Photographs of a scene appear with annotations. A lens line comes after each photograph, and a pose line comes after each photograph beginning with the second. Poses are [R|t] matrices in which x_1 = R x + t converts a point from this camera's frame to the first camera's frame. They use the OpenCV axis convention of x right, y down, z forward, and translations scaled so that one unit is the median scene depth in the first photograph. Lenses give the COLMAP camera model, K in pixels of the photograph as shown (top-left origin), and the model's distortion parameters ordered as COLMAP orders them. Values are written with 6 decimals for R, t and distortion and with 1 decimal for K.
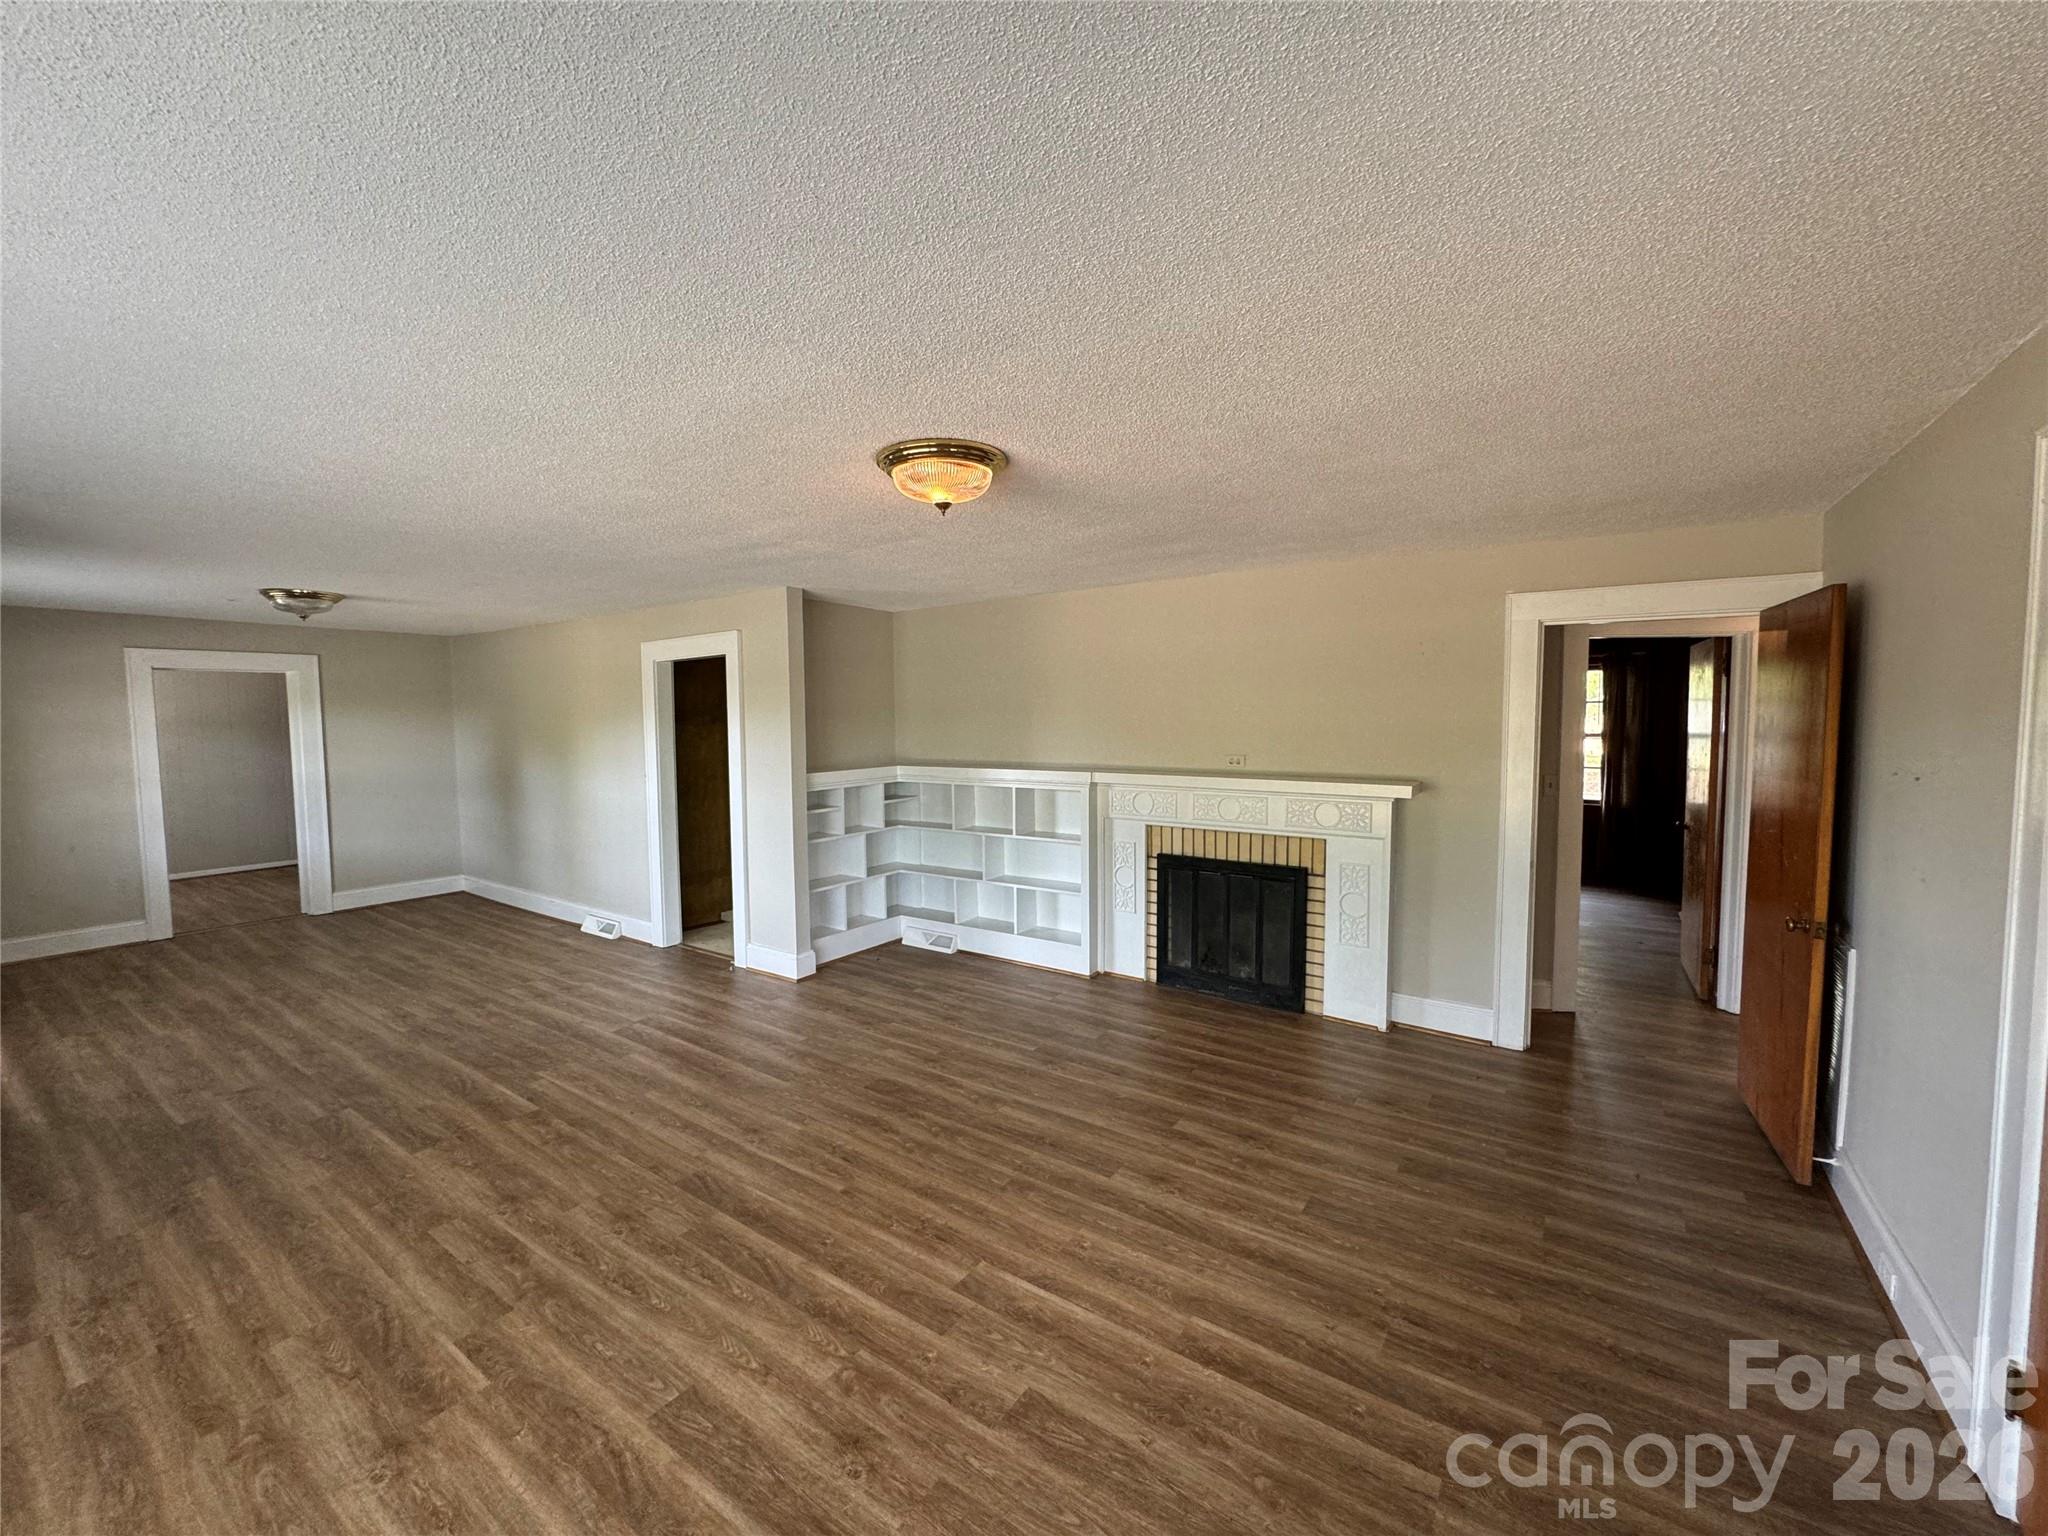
lens RADIAL K [[817.3, 0, 1020.5], [0, 817.3, 767.2], [0, 0, 1]] dist [0.000086, -0.000005]
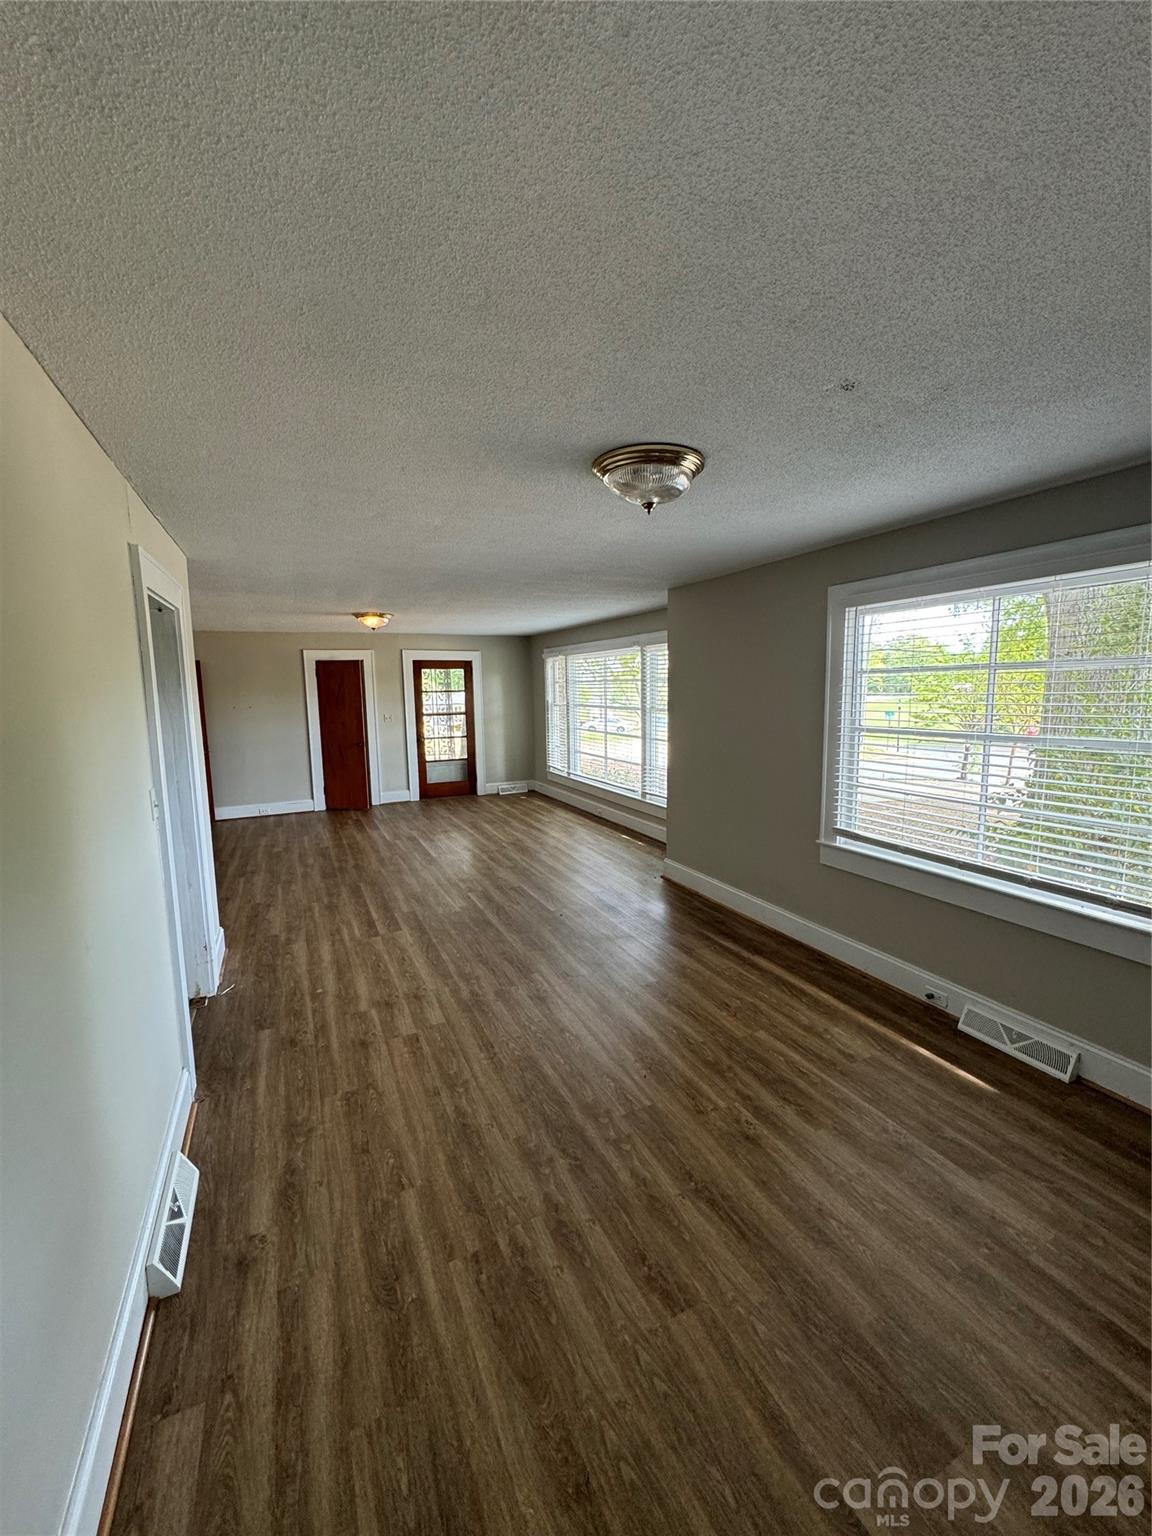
lens RADIAL K [[613.0, 0, 576.9], [0, 613.0, 768.8], [0, 0, 1]] dist [0.000086, -0.000005]
pose [[-0.870011, -0.043097, 0.491146, -1.518610], [0.054480, 0.981668, 0.182644, -0.118570], [-0.490014, 0.185660, -0.851714, 2.062400]]
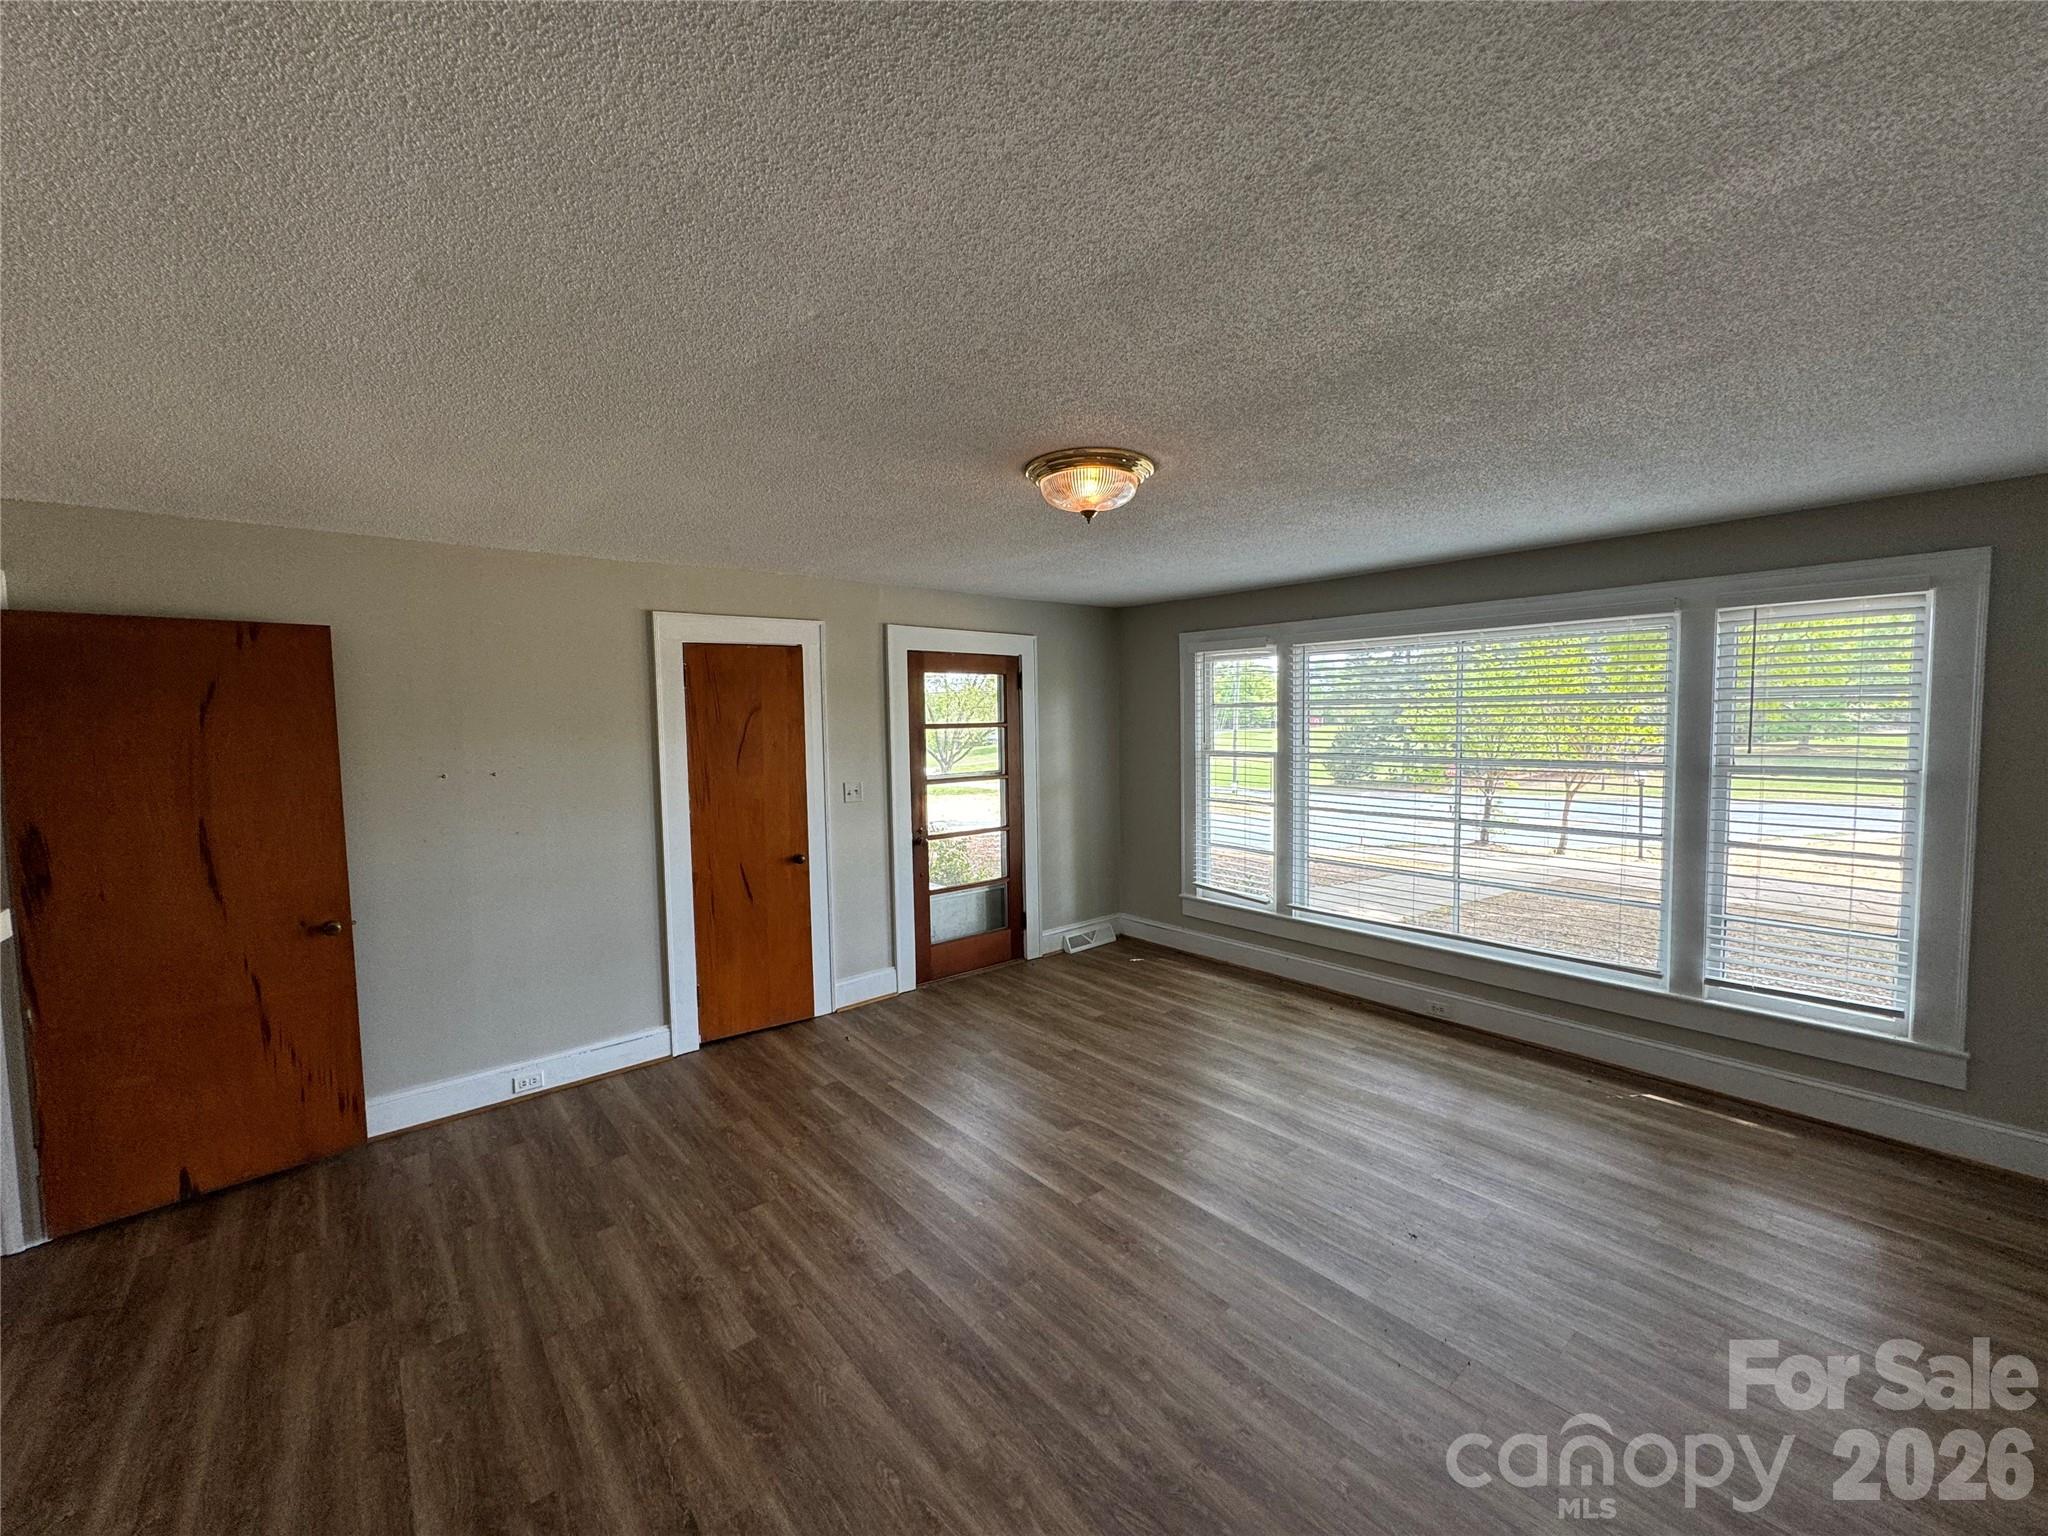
lens RADIAL K [[817.3, 0, 1026.6], [0, 817.3, 762.7], [0, 0, 1]] dist [0.000086, -0.000005]
pose [[-0.967191, 0.011379, 0.253796, -0.198485], [0.042410, 0.992210, 0.117134, -0.098369], [-0.250486, 0.124055, -0.960139, 1.463138]]
